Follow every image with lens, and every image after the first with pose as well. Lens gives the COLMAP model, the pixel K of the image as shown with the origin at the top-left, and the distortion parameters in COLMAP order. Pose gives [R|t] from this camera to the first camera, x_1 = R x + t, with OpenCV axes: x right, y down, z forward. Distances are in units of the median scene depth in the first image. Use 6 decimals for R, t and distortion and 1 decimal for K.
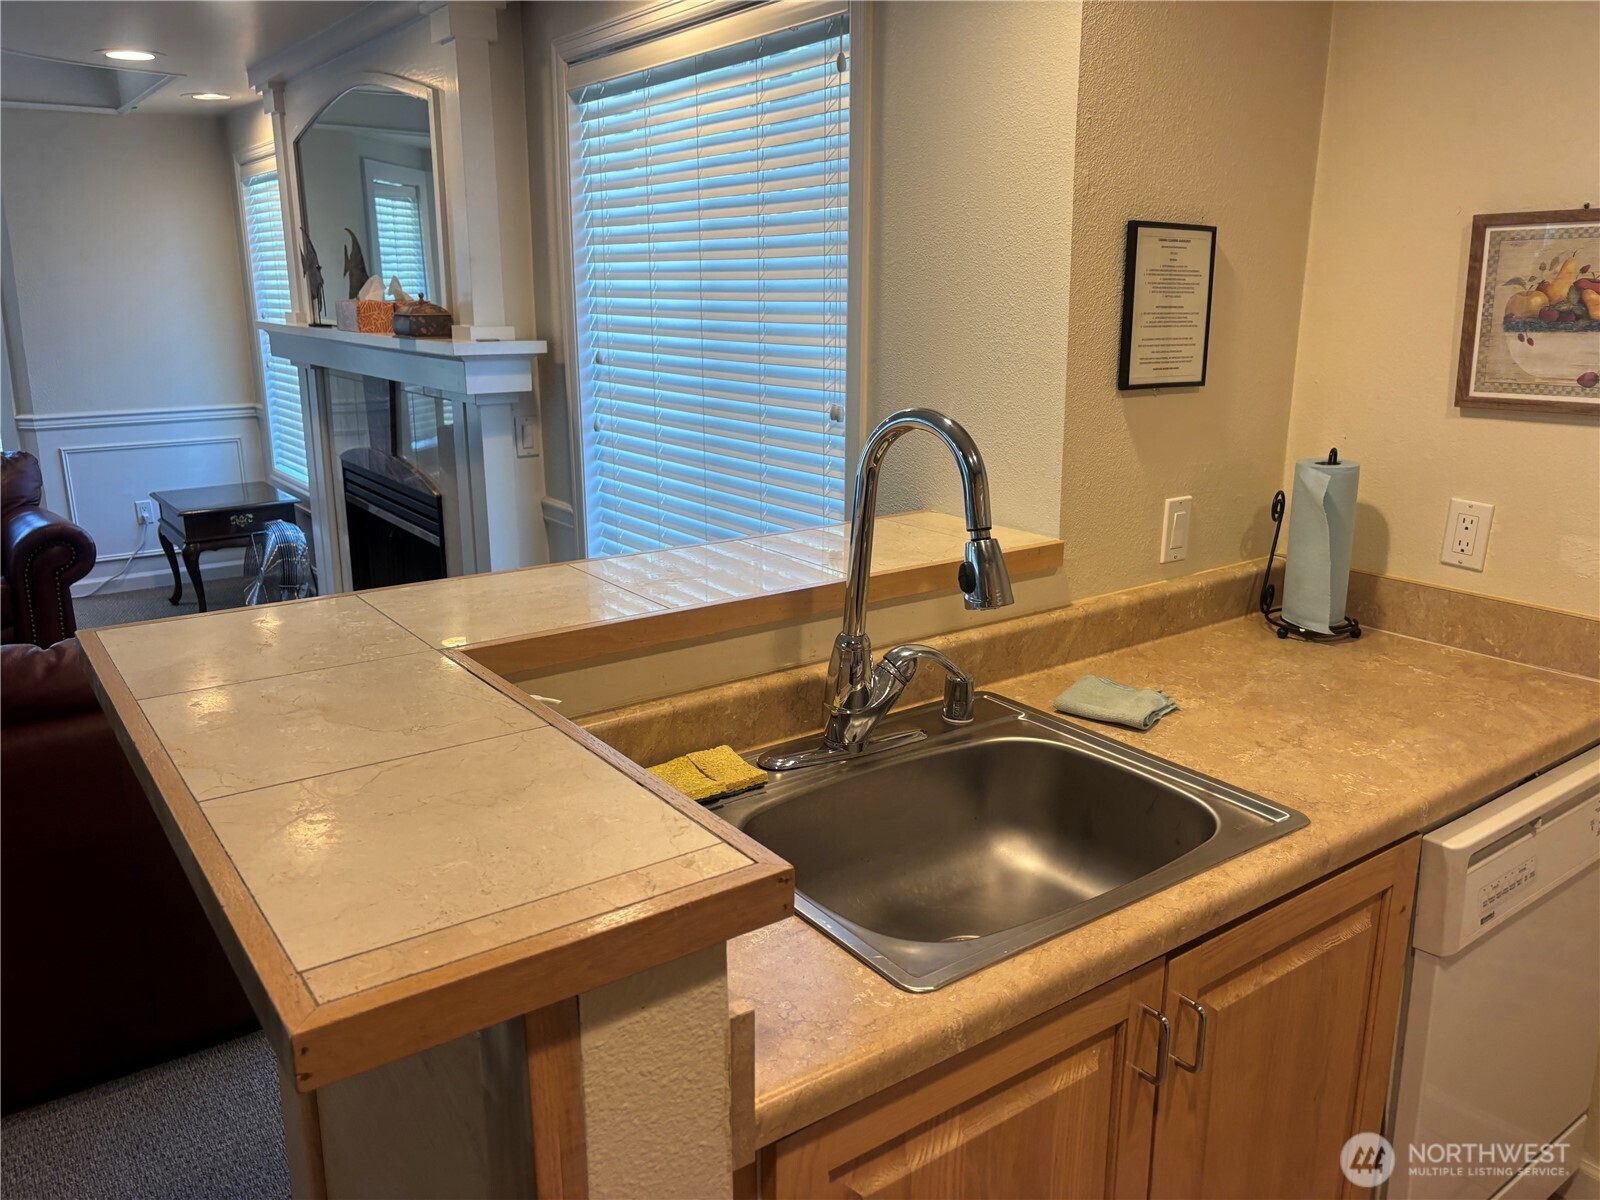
lens RADIAL K [[1217.3, 0, 806.8], [0, 1217.3, 611.8], [0, 0, 1]] dist [0.030819, -0.003347]
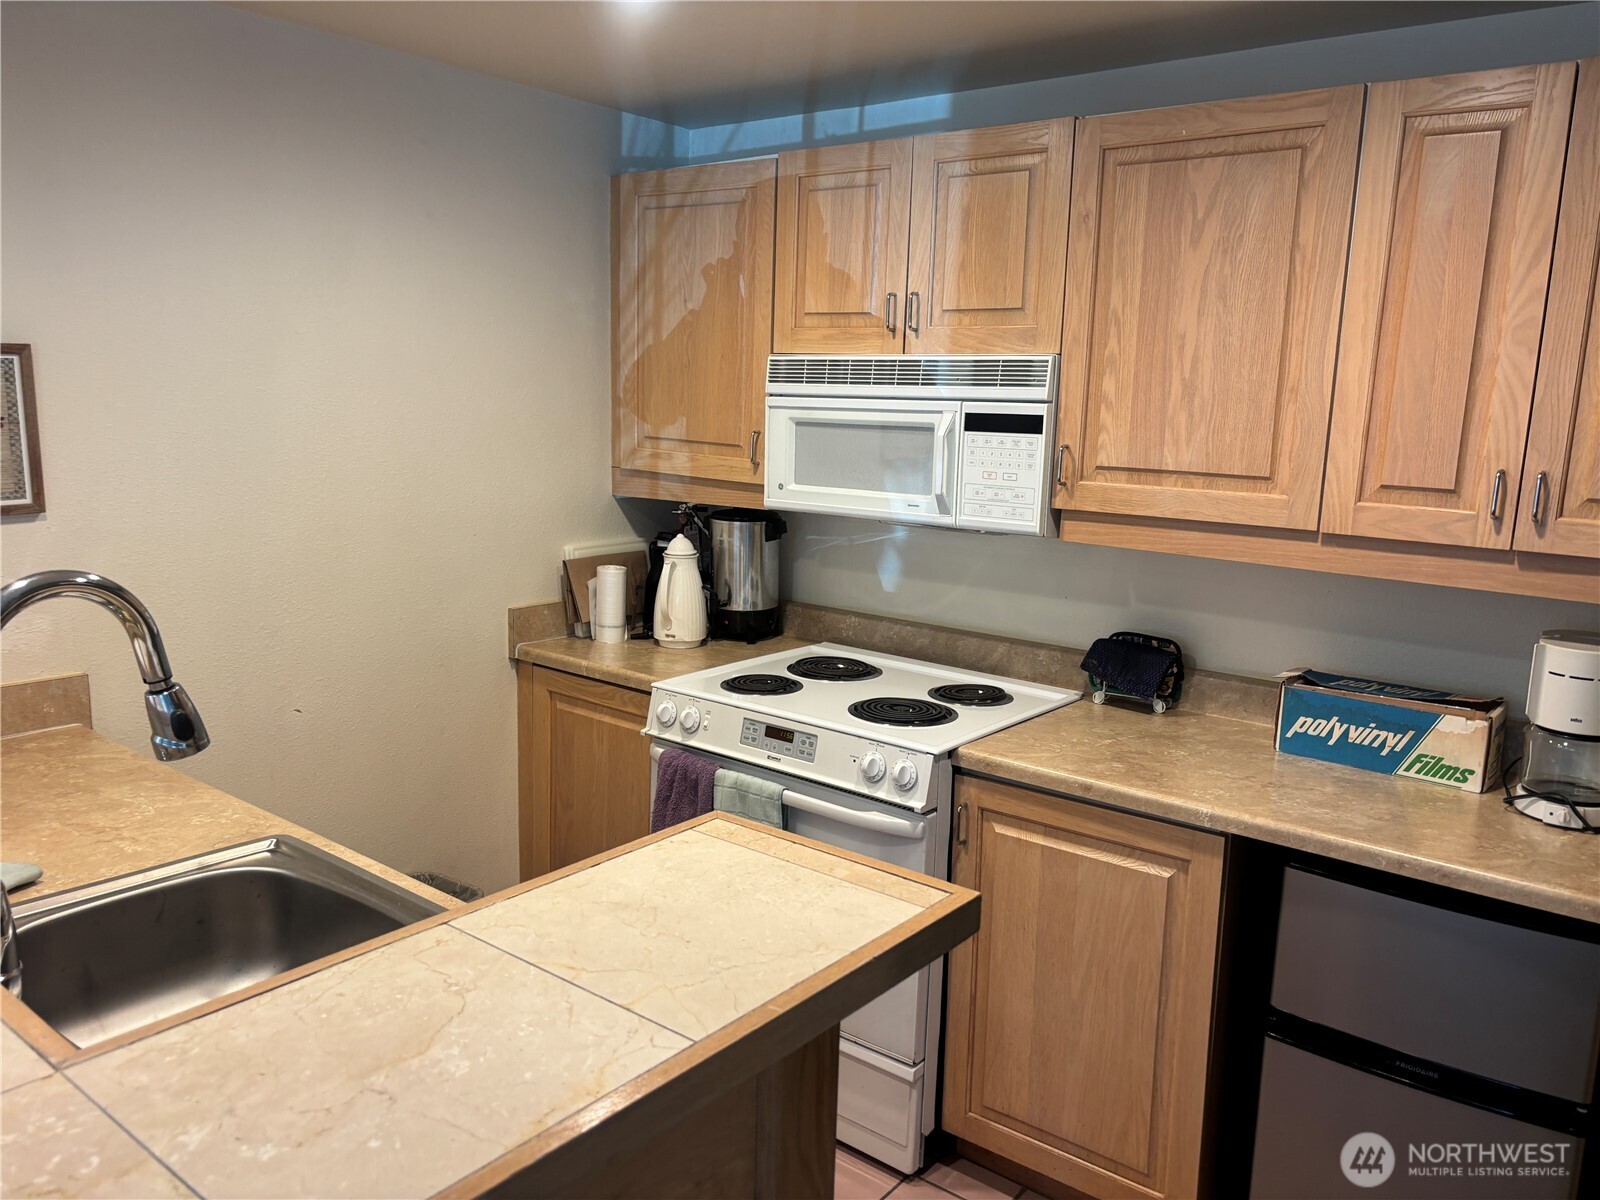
lens RADIAL K [[1217.3, 0, 806.8], [0, 1217.3, 611.8], [0, 0, 1]] dist [0.030819, -0.003347]
pose [[-0.270053, -0.181201, 0.945641, -0.791817], [0.227880, 0.942201, 0.245619, -0.209031], [-0.935490, 0.281823, -0.213152, 0.616452]]
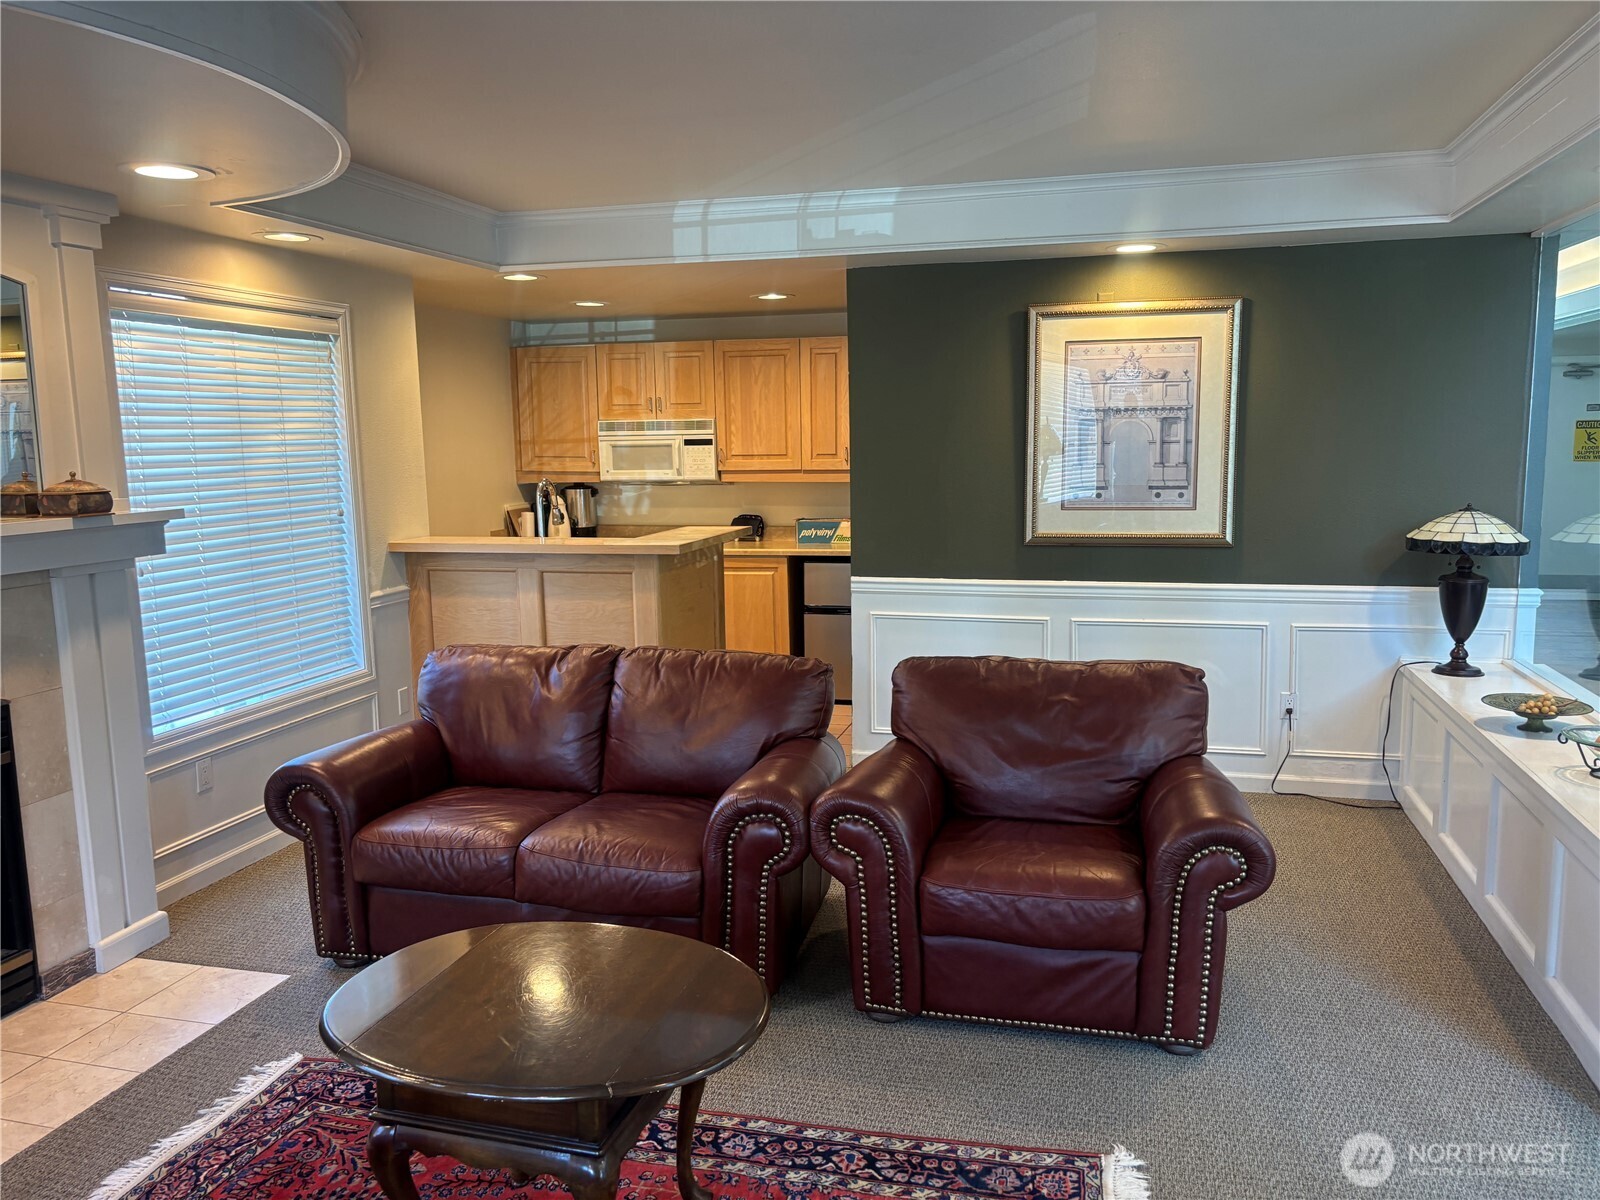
lens RADIAL K [[1217.3, 0, 806.8], [0, 1217.3, 611.8], [0, 0, 1]] dist [0.030819, -0.003347]
pose [[-0.635913, -0.102328, 0.764947, -1.758190], [0.216567, 0.927686, 0.304134, -0.412797], [-0.740752, 0.359065, -0.567767, 1.387883]]
